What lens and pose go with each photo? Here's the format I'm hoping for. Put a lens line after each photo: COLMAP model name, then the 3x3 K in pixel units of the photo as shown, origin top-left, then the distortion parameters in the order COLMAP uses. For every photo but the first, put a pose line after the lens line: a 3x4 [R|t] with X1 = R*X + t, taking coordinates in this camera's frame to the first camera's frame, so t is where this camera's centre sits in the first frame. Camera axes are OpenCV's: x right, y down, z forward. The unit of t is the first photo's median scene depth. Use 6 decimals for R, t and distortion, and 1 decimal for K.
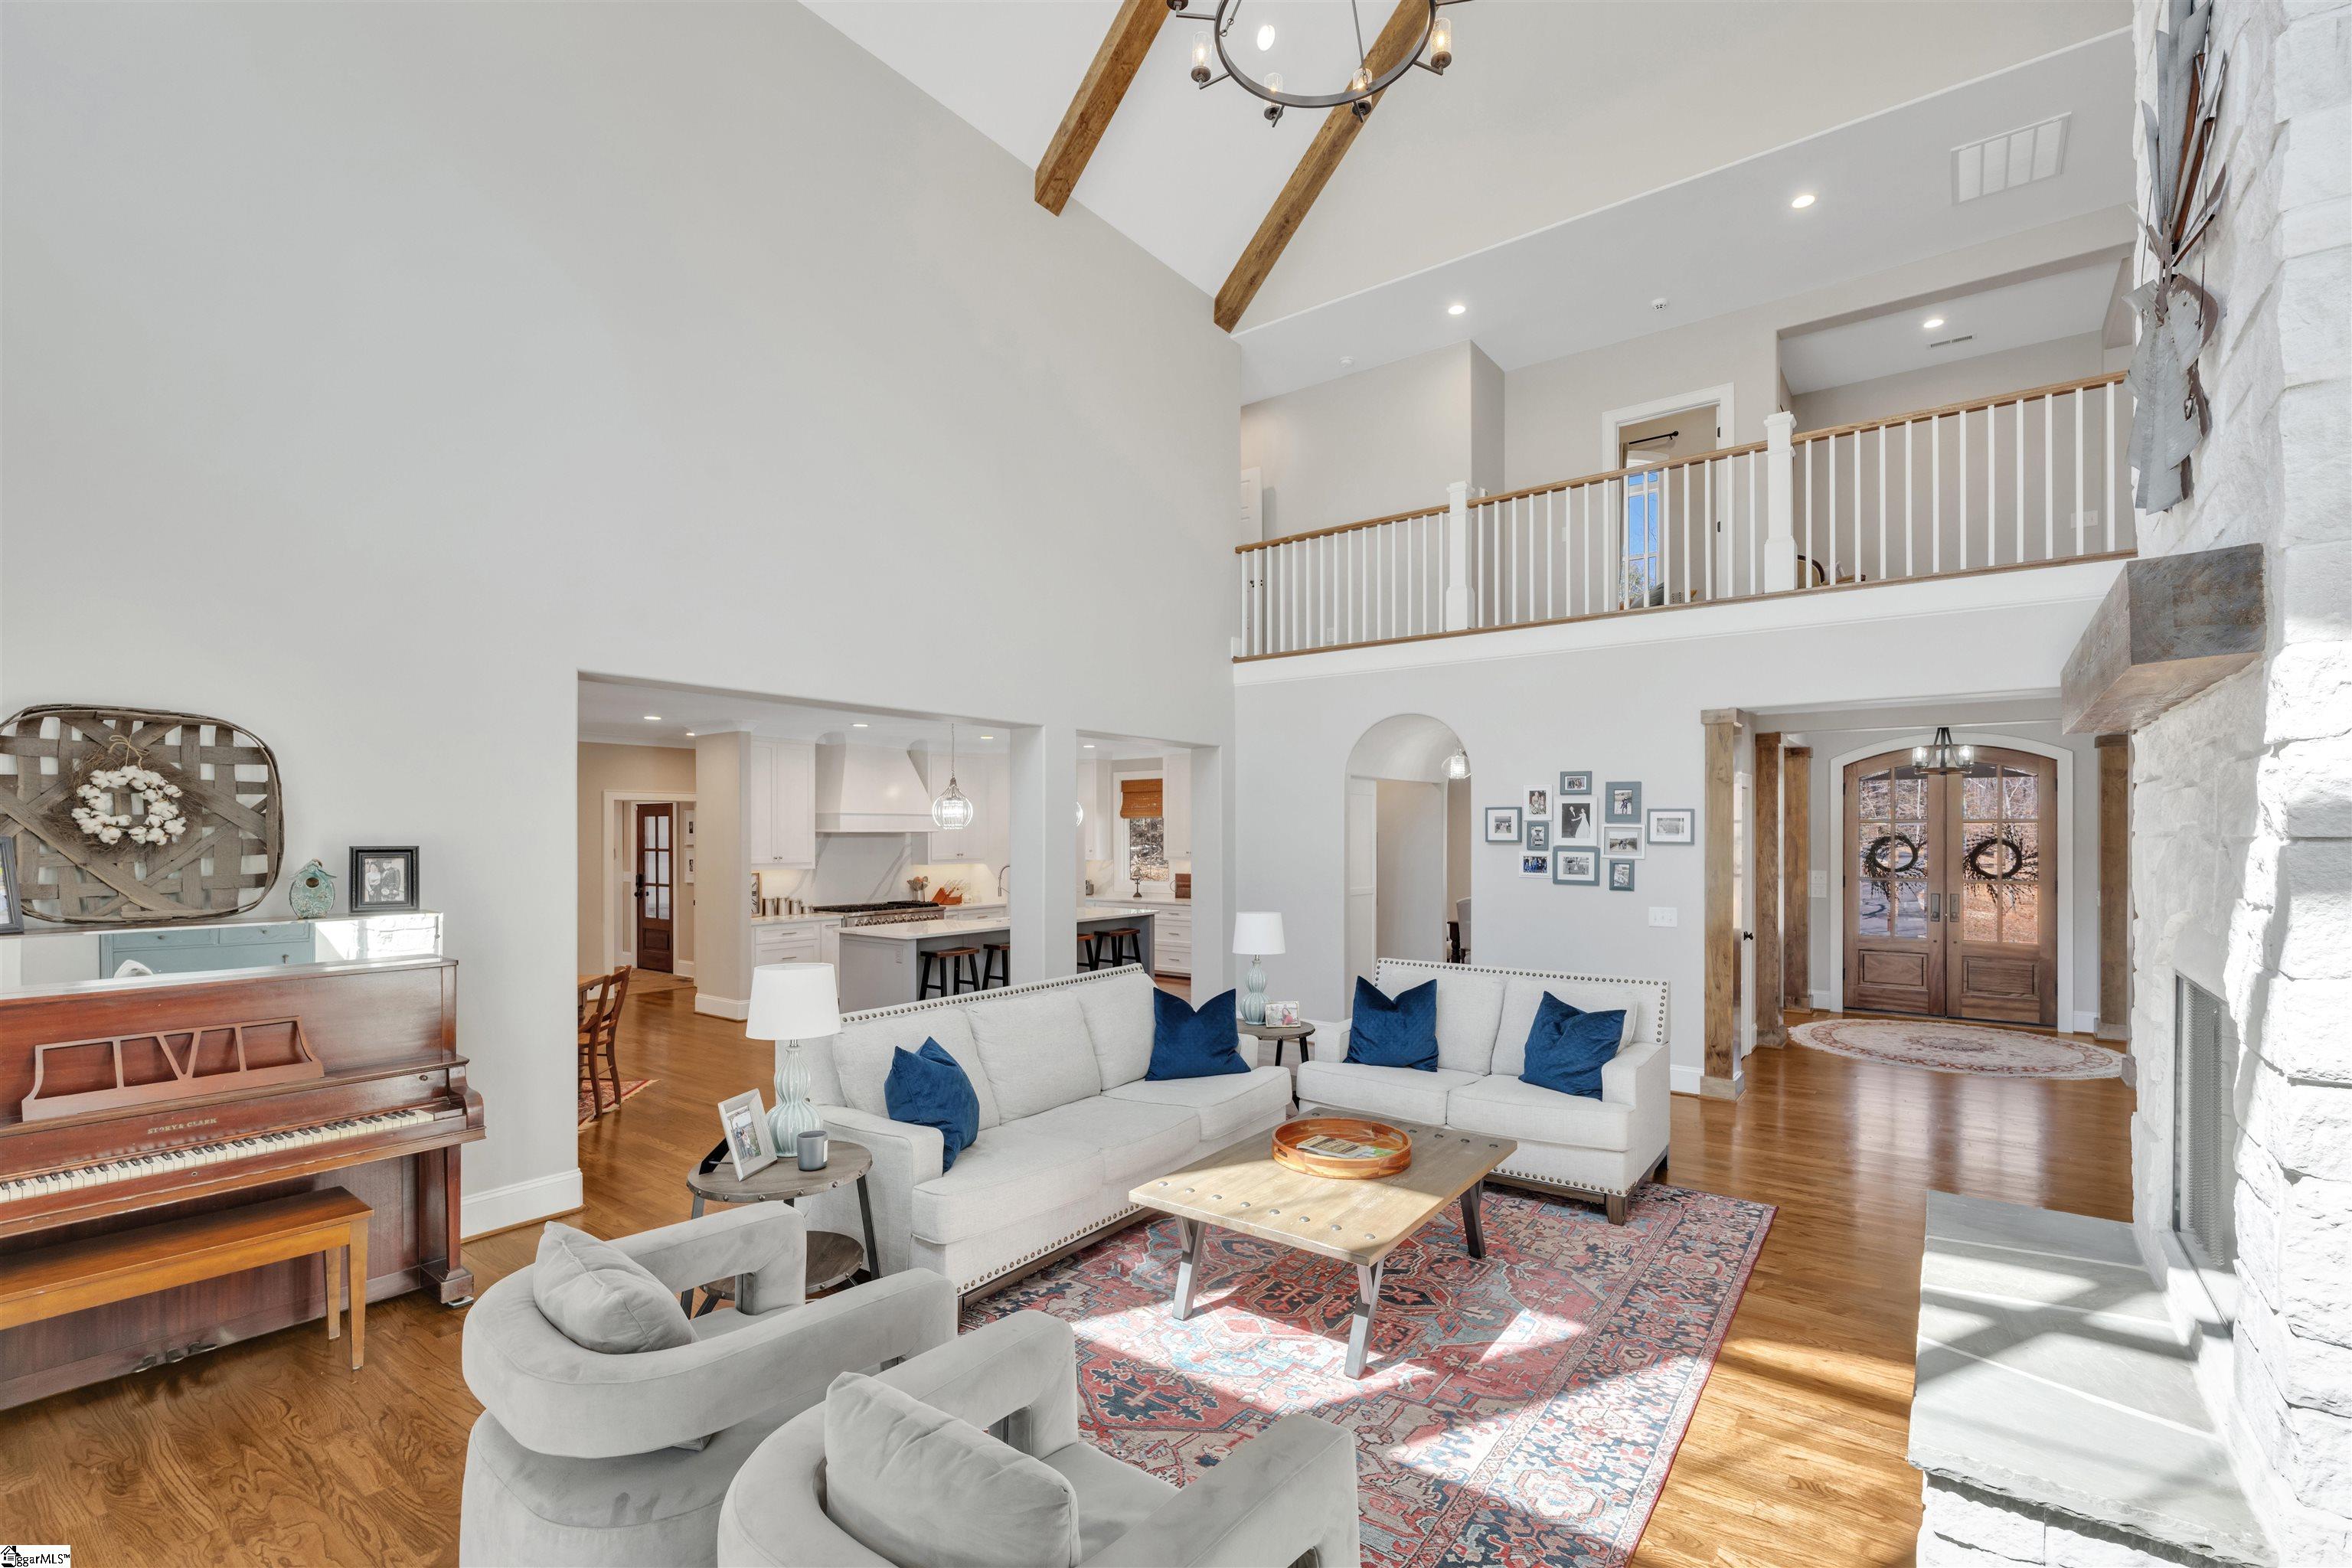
lens RADIAL K [[1042.4, 0, 1171.2], [0, 1042.4, 833.5], [0, 0, 1]] dist [-0.007728, 0.000538]
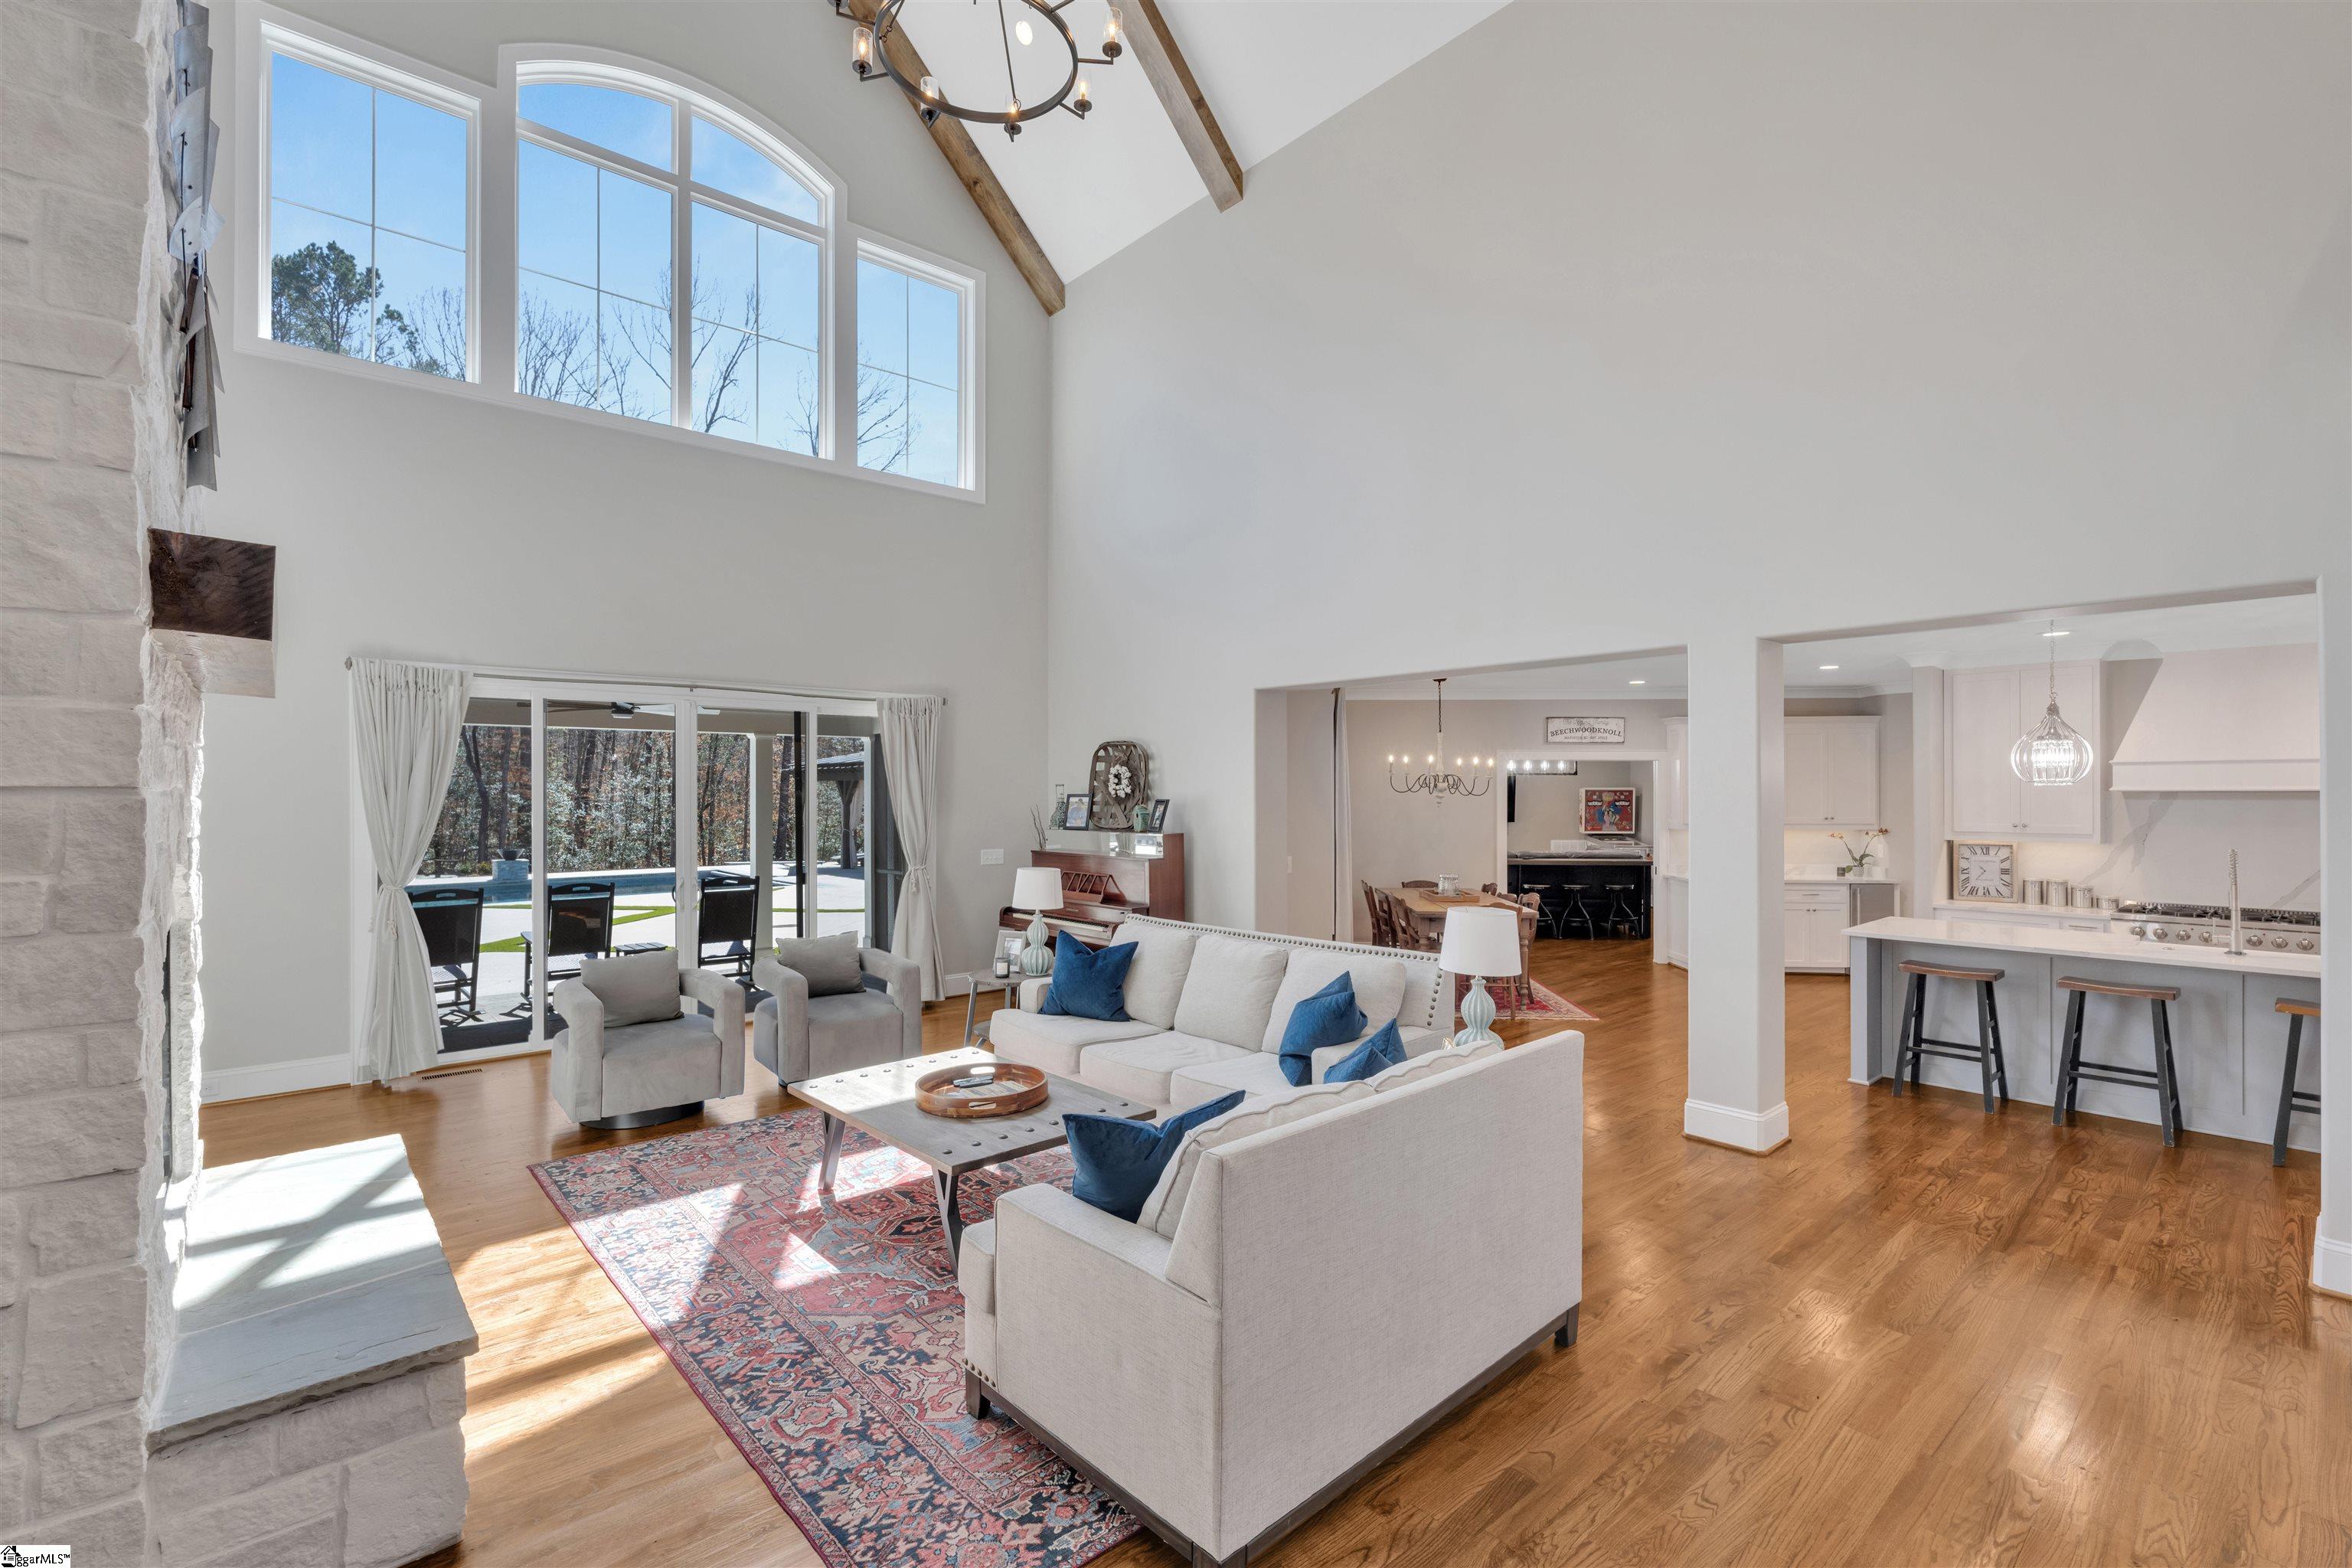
lens RADIAL K [[1032.4, 0, 1187.3], [0, 1032.4, 788.8], [0, 0, 1]] dist [-0.002177, -0.000023]
pose [[-0.194501, -0.001906, -0.980901, 0.650571], [0.000246, 0.999998, -0.001992, -0.002059], [0.980902, -0.000629, -0.194500, 0.793429]]
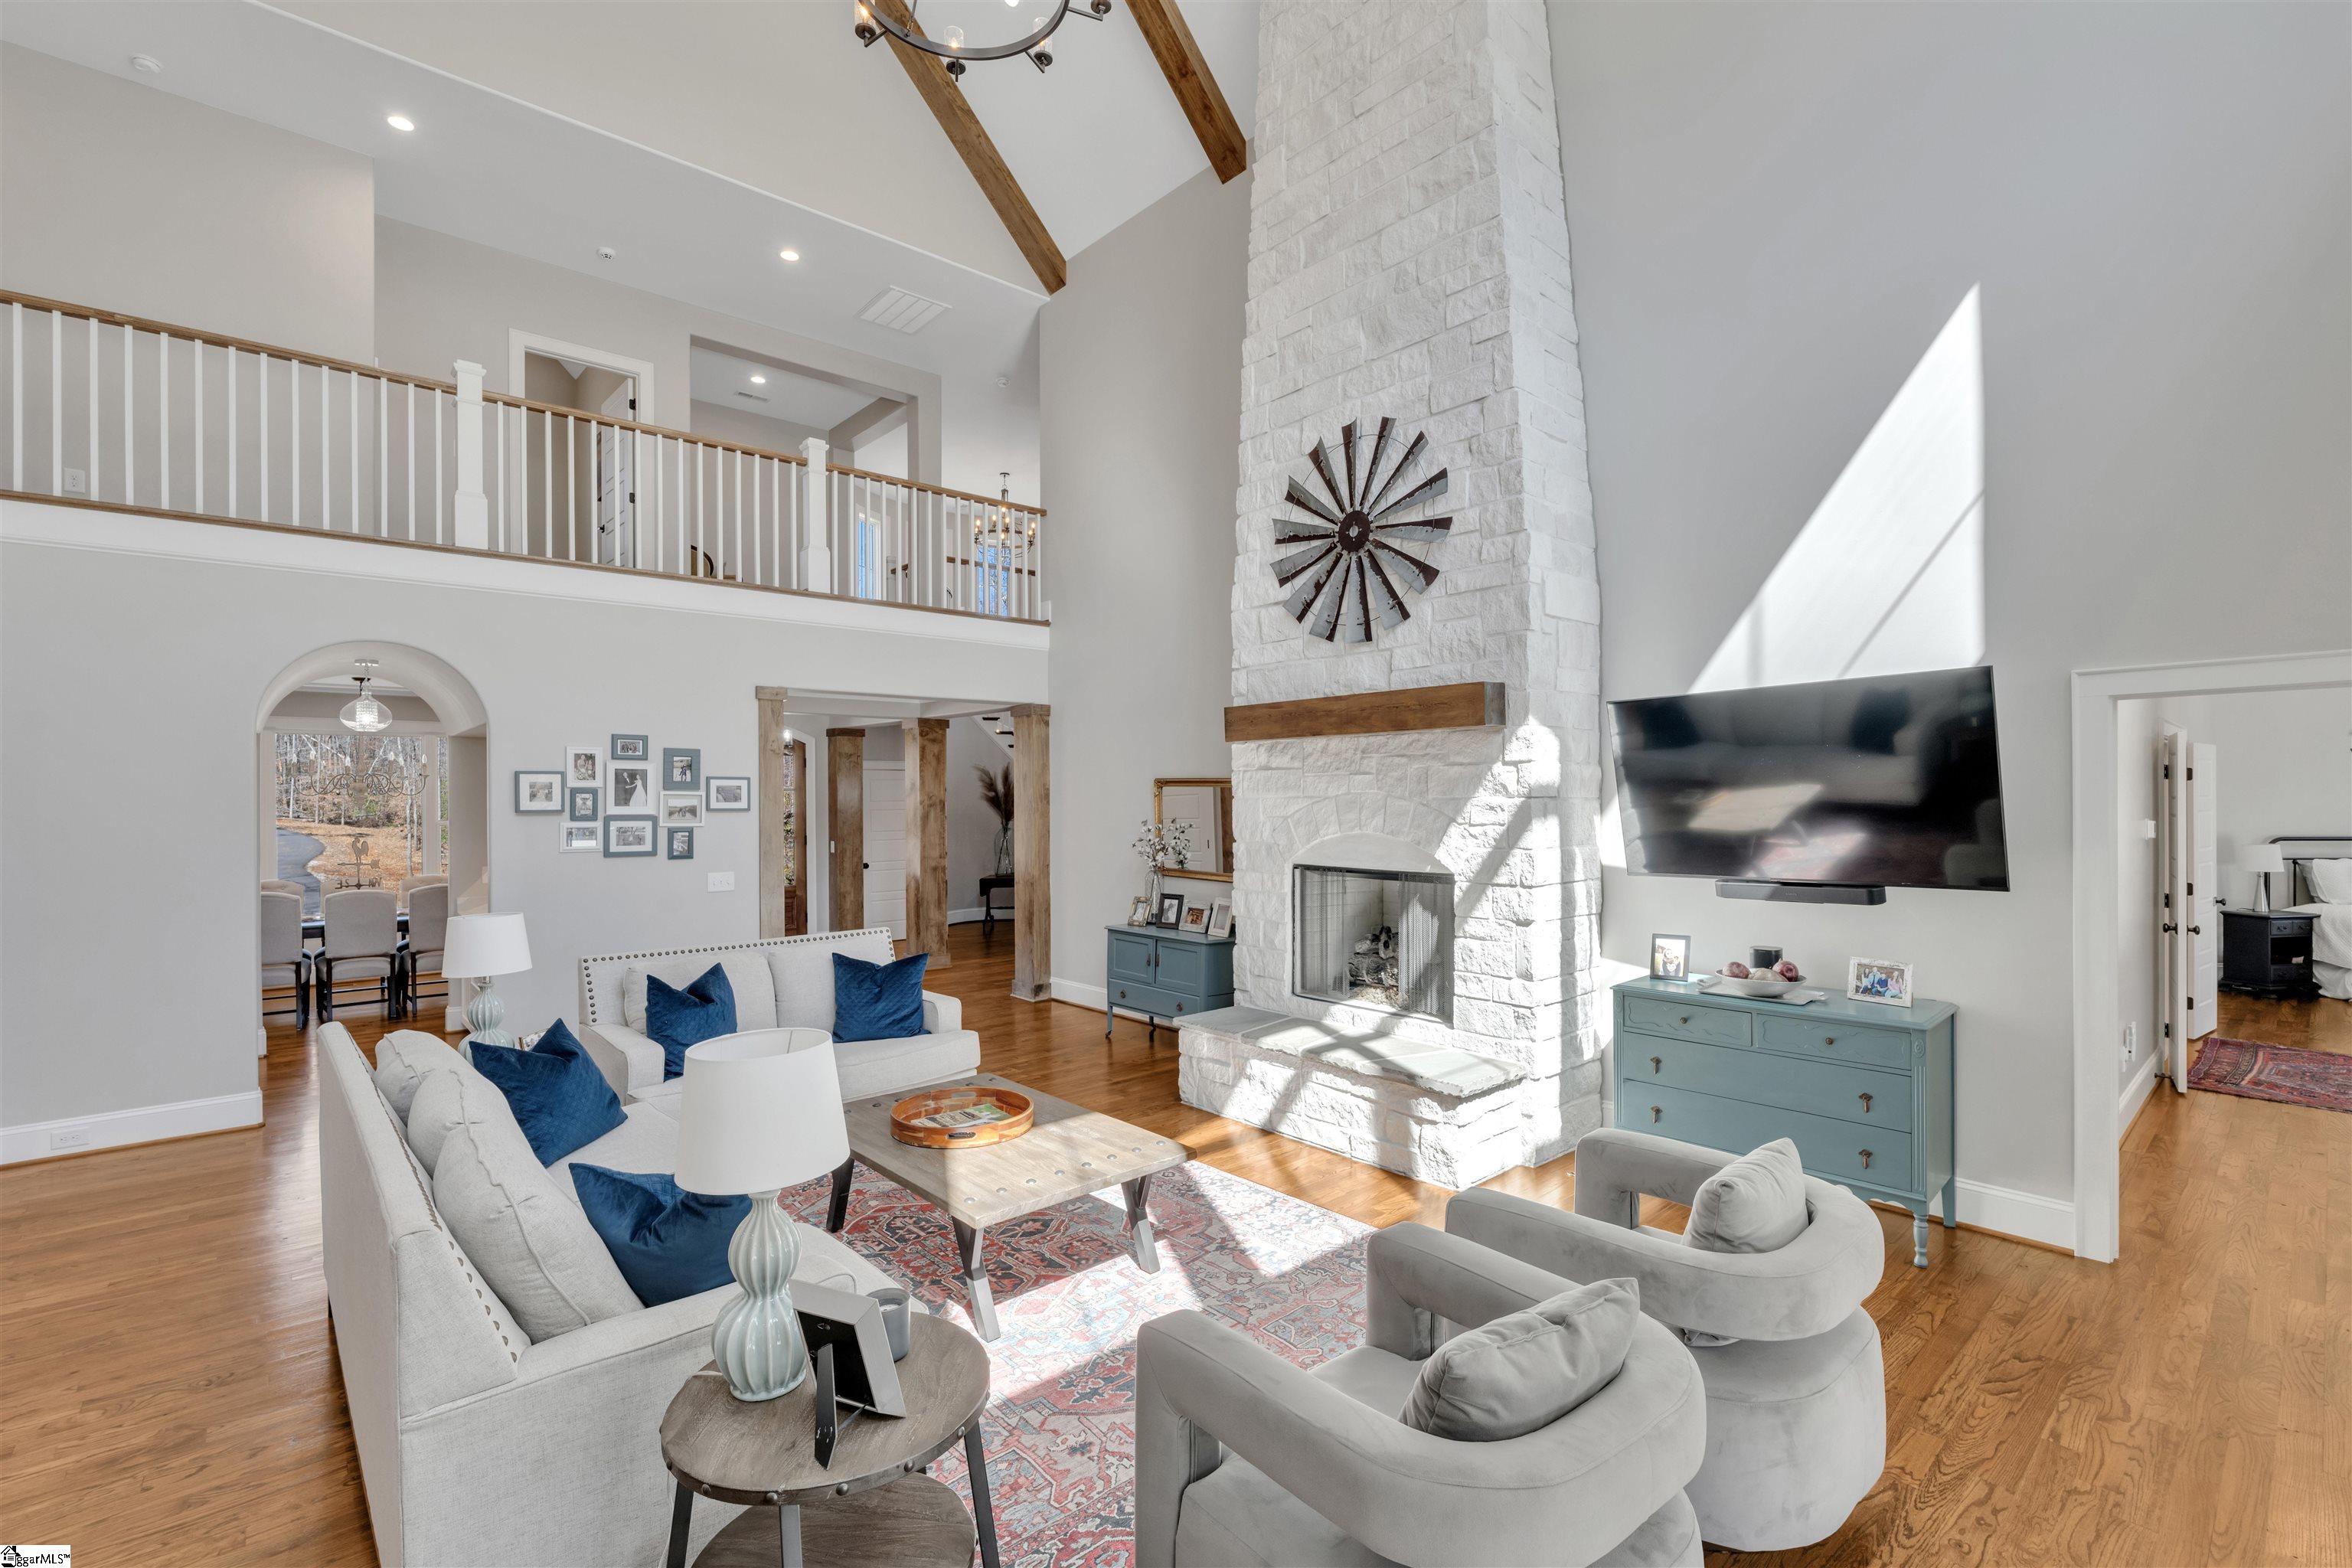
lens RADIAL K [[1032.4, 0, 1185.6], [0, 1032.4, 792.7], [0, 0, 1]] dist [-0.002177, -0.000023]
pose [[0.189268, 0.001912, 0.981924, -0.429048], [0.006107, 0.999976, -0.003124, -0.001849], [-0.981906, 0.006588, 0.189252, 0.340178]]
